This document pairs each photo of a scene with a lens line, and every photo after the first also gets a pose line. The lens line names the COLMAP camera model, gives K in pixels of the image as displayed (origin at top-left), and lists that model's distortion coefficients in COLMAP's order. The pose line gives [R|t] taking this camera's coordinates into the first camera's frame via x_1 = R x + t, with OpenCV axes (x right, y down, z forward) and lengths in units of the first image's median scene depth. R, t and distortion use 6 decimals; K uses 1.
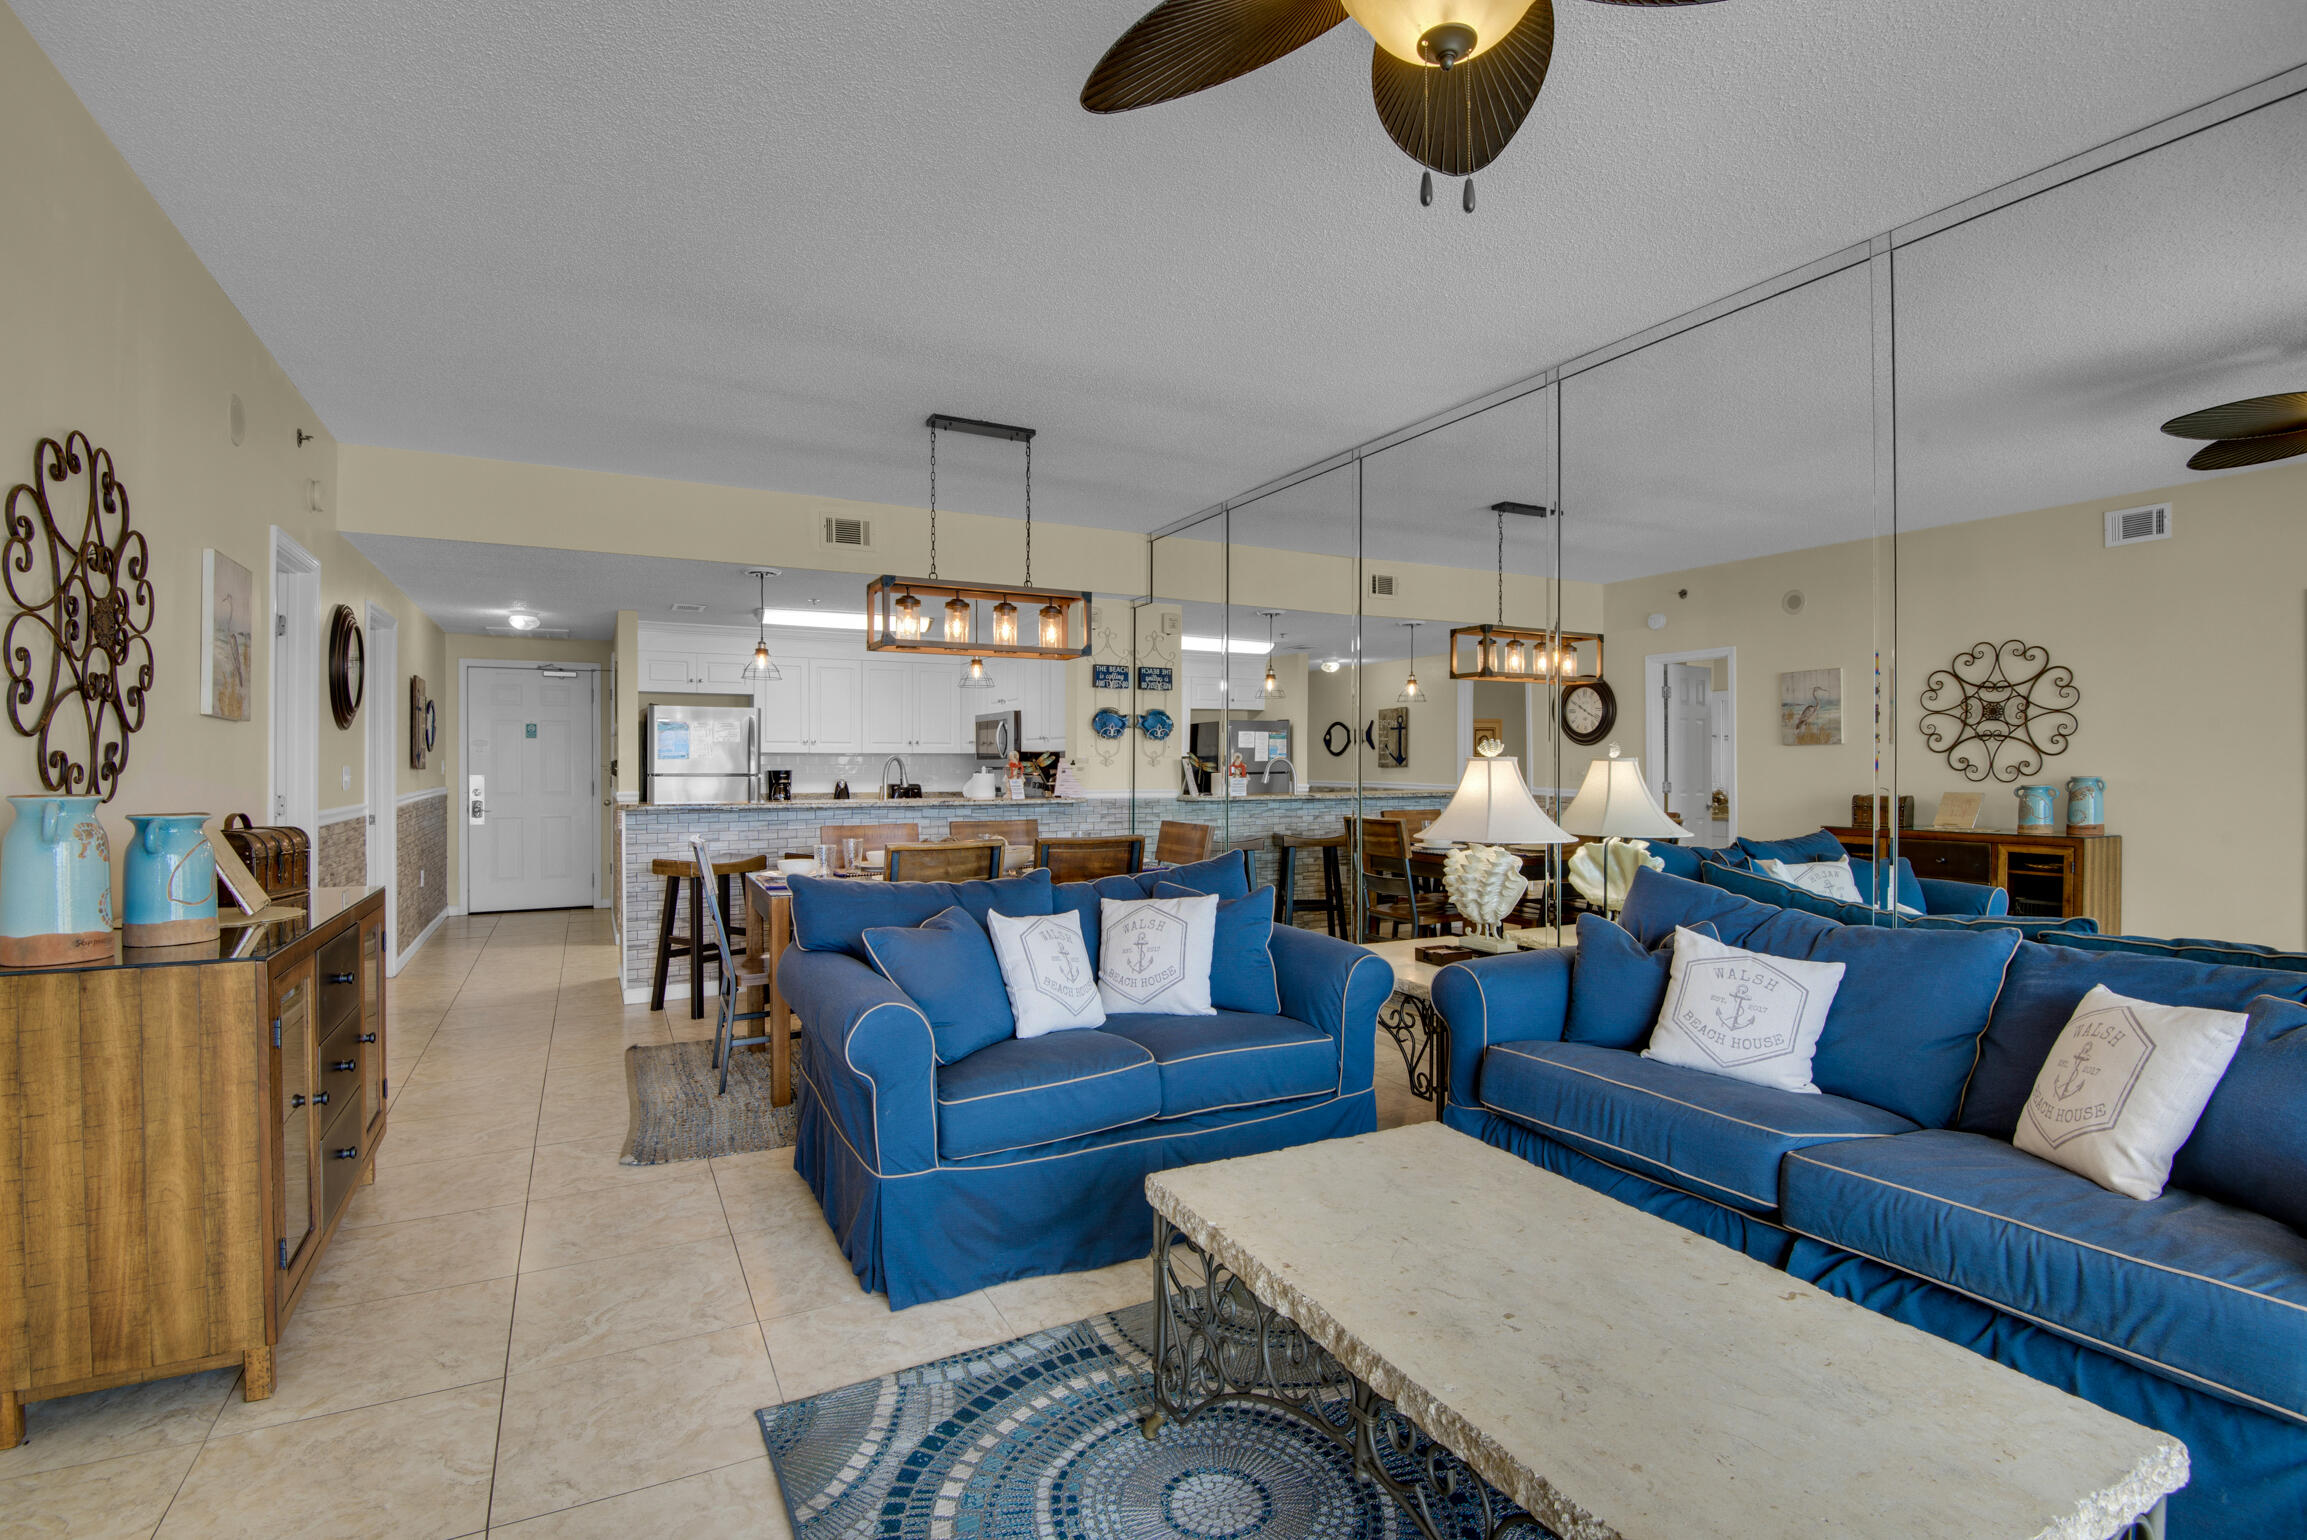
lens RADIAL K [[1063.2, 0, 1153.5], [0, 1063.2, 770.0], [0, 0, 1]] dist [0.007884, -0.019002]
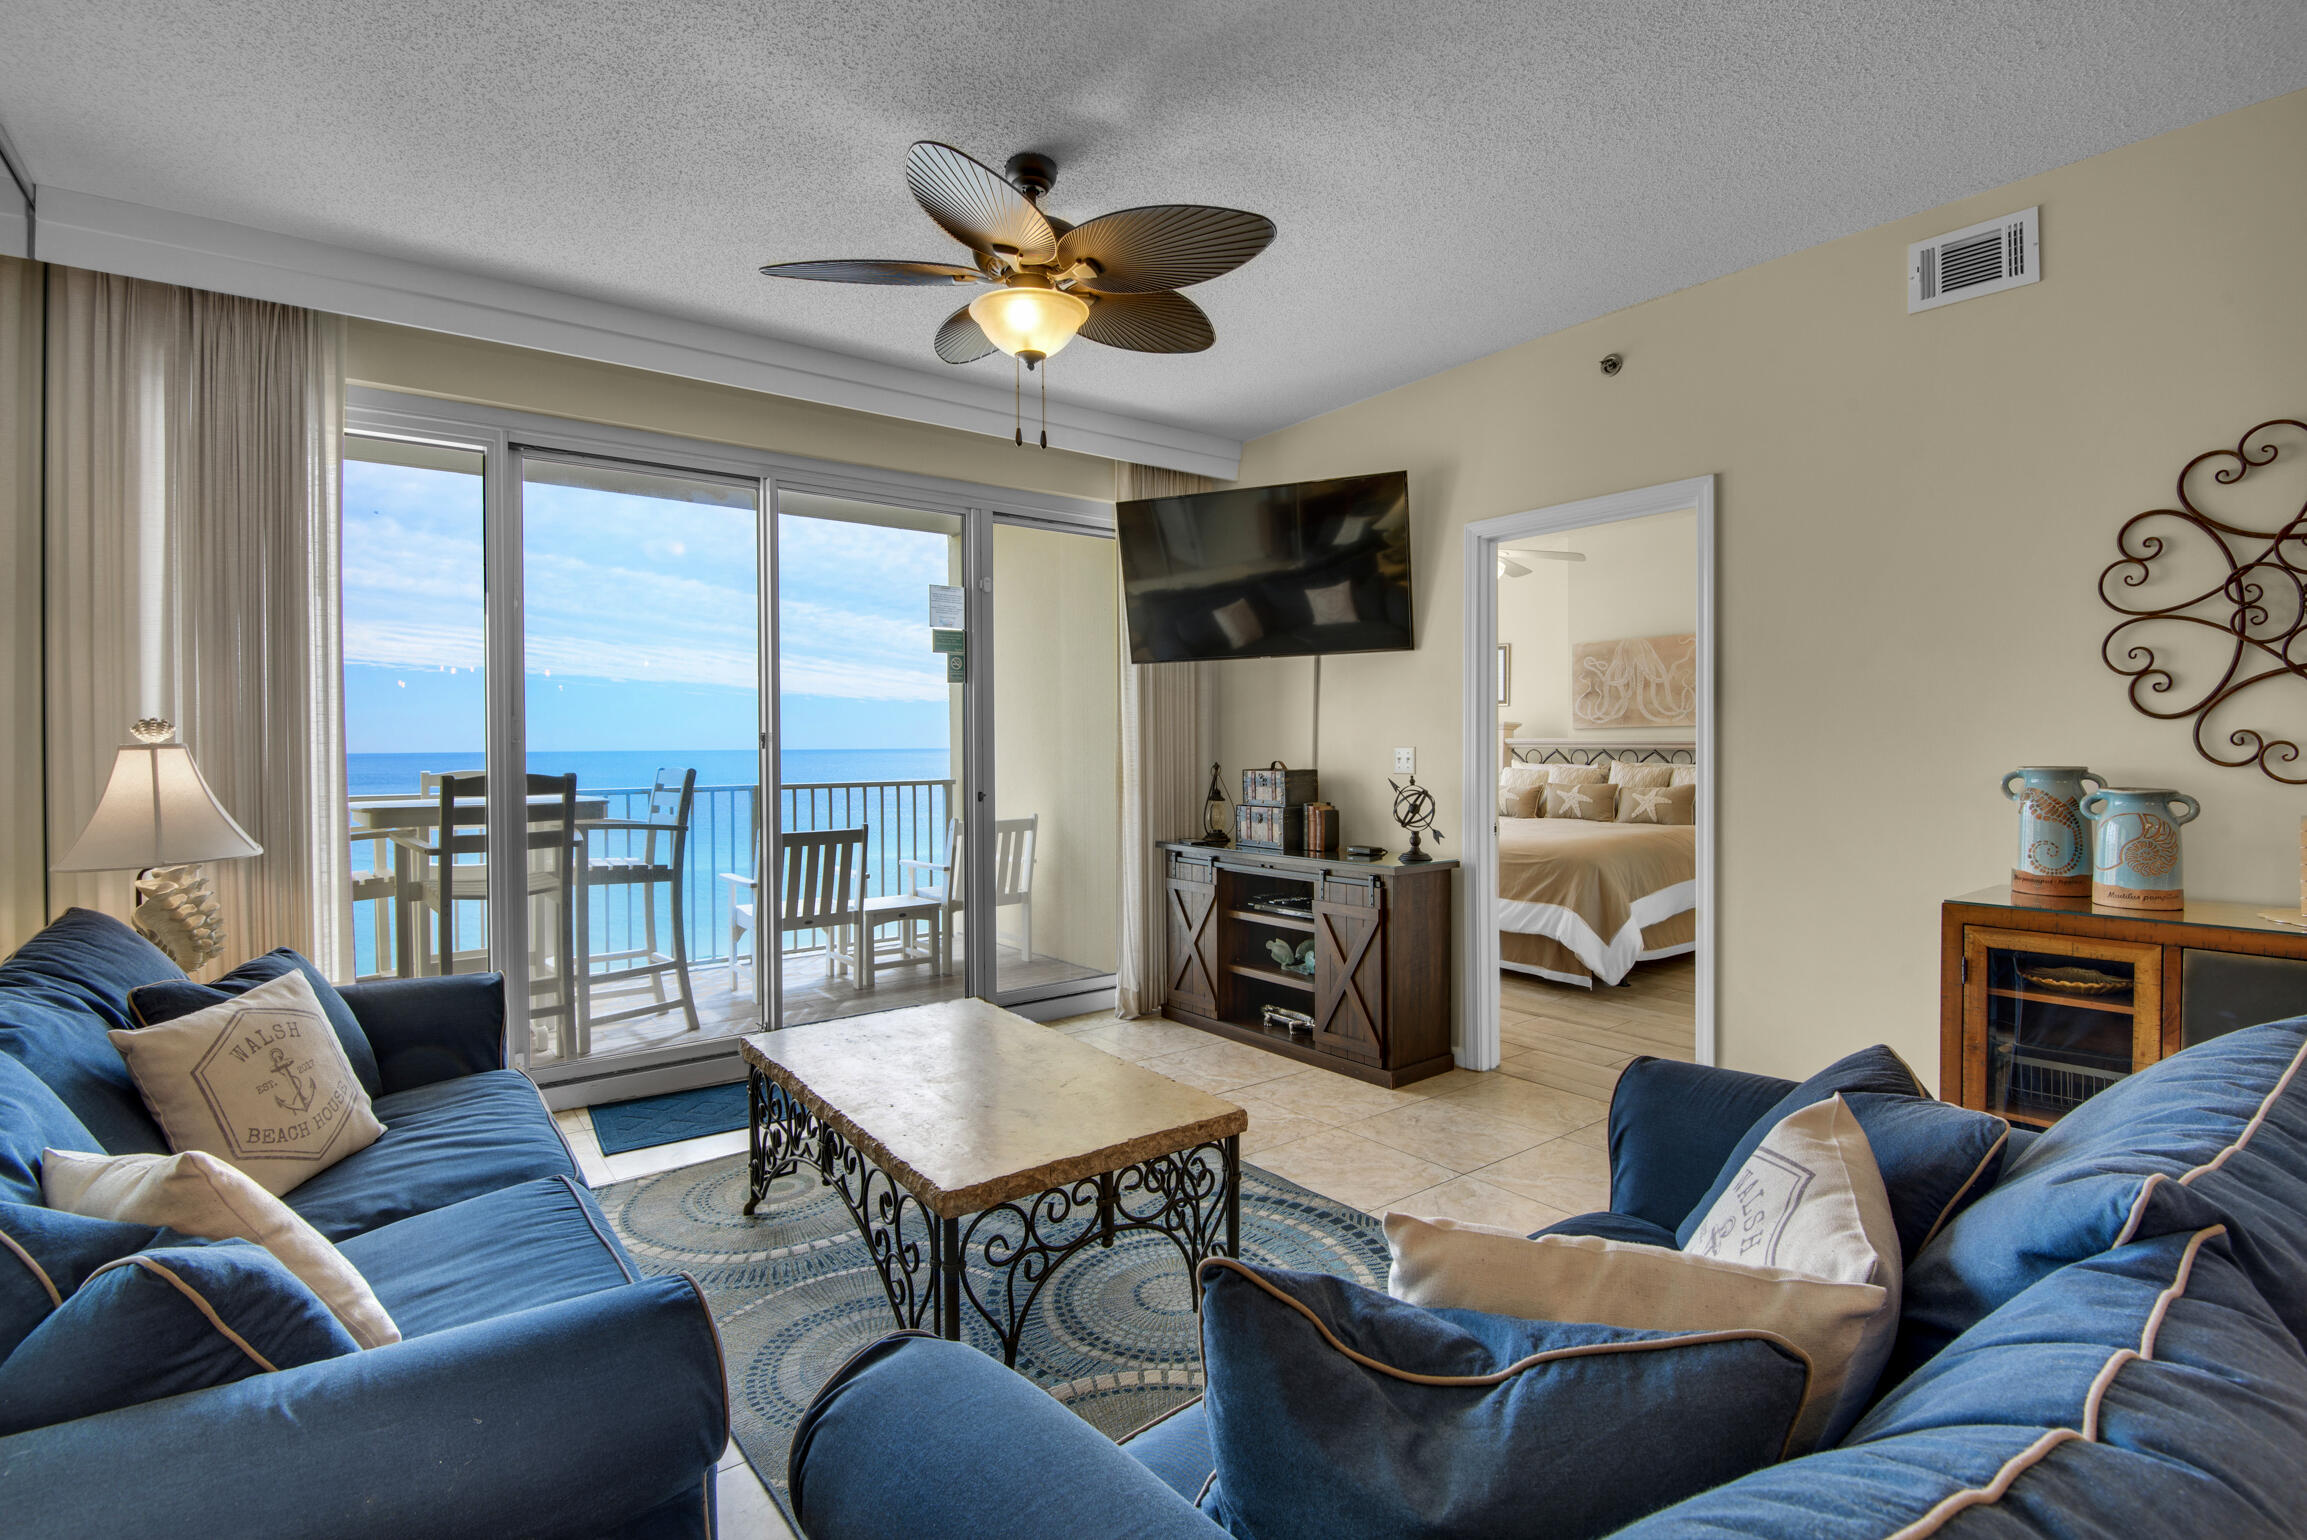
lens RADIAL K [[1070.6, 0, 1145.9], [0, 1070.6, 754.0], [0, 0, 1]] dist [0.004115, -0.019669]
pose [[-0.986507, 0.006182, -0.163604, 0.095185], [0.003588, 0.999863, 0.016148, -0.005602], [0.163682, 0.015343, -0.986394, 0.718268]]
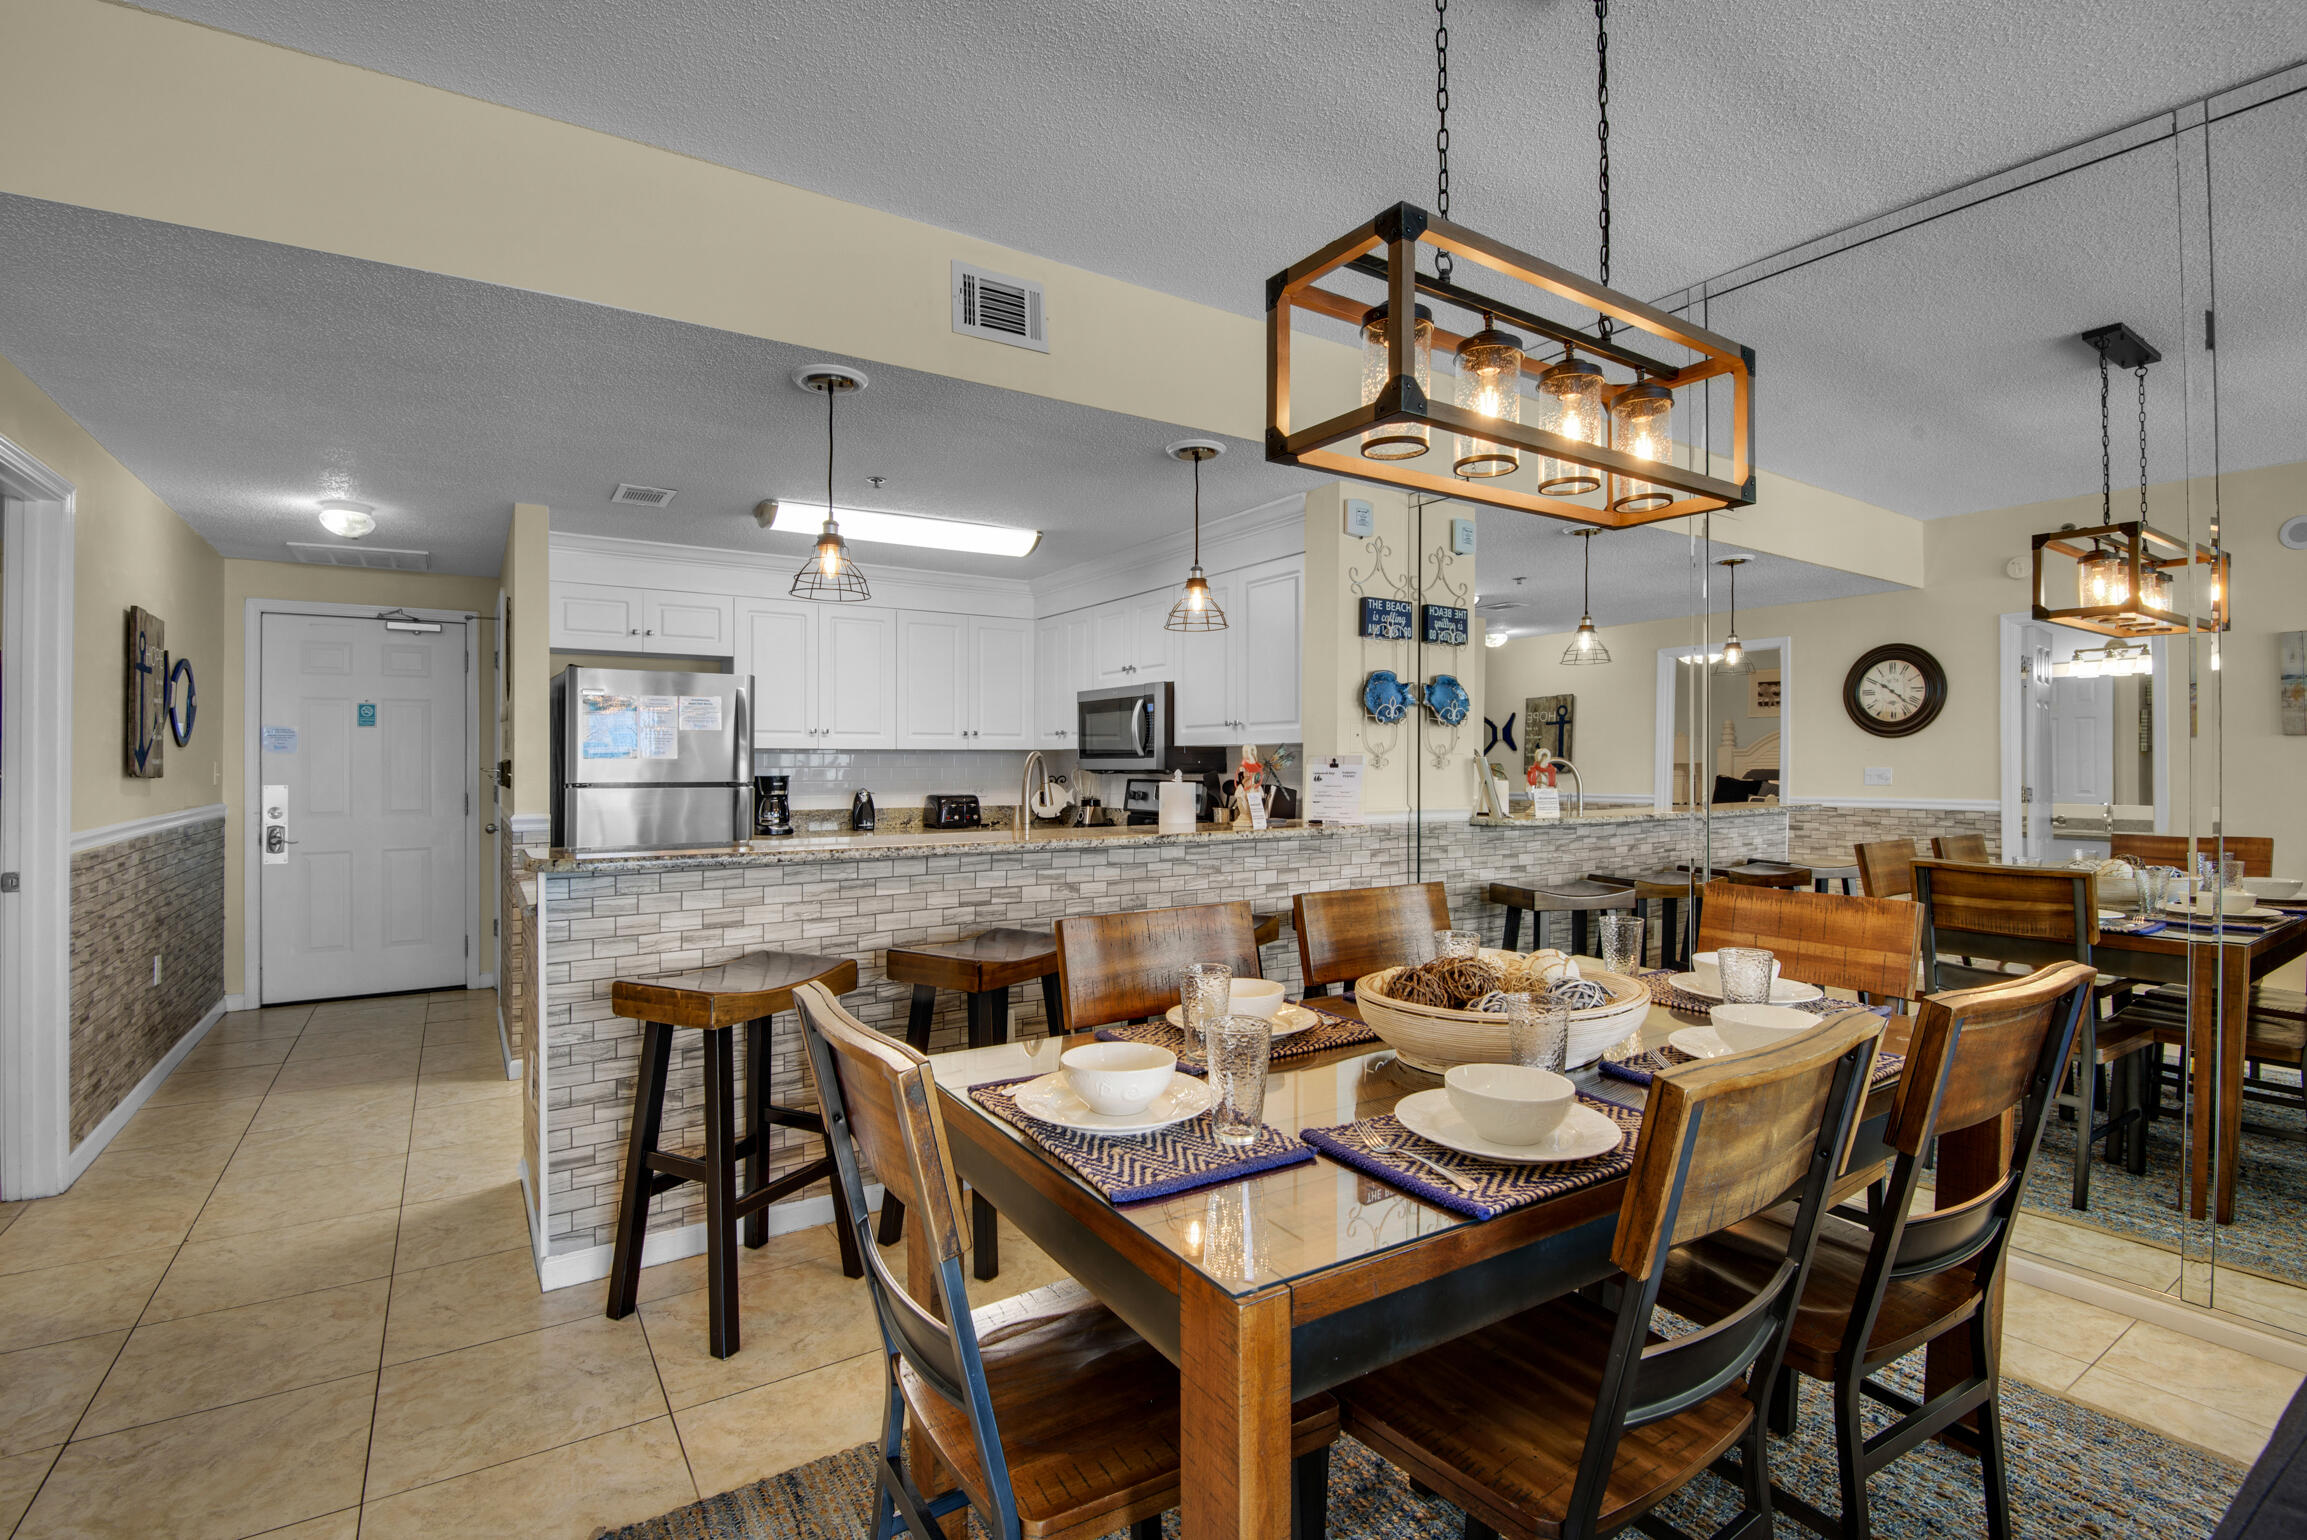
lens RADIAL K [[1062.7, 0, 1173.5], [0, 1062.7, 763.6], [0, 0, 1]] dist [0.001281, -0.019436]
pose [[0.994603, -0.002568, 0.103718, -0.264281], [0.003118, 0.999982, -0.005136, -0.004613], [-0.103703, 0.005432, 0.994594, 0.498899]]
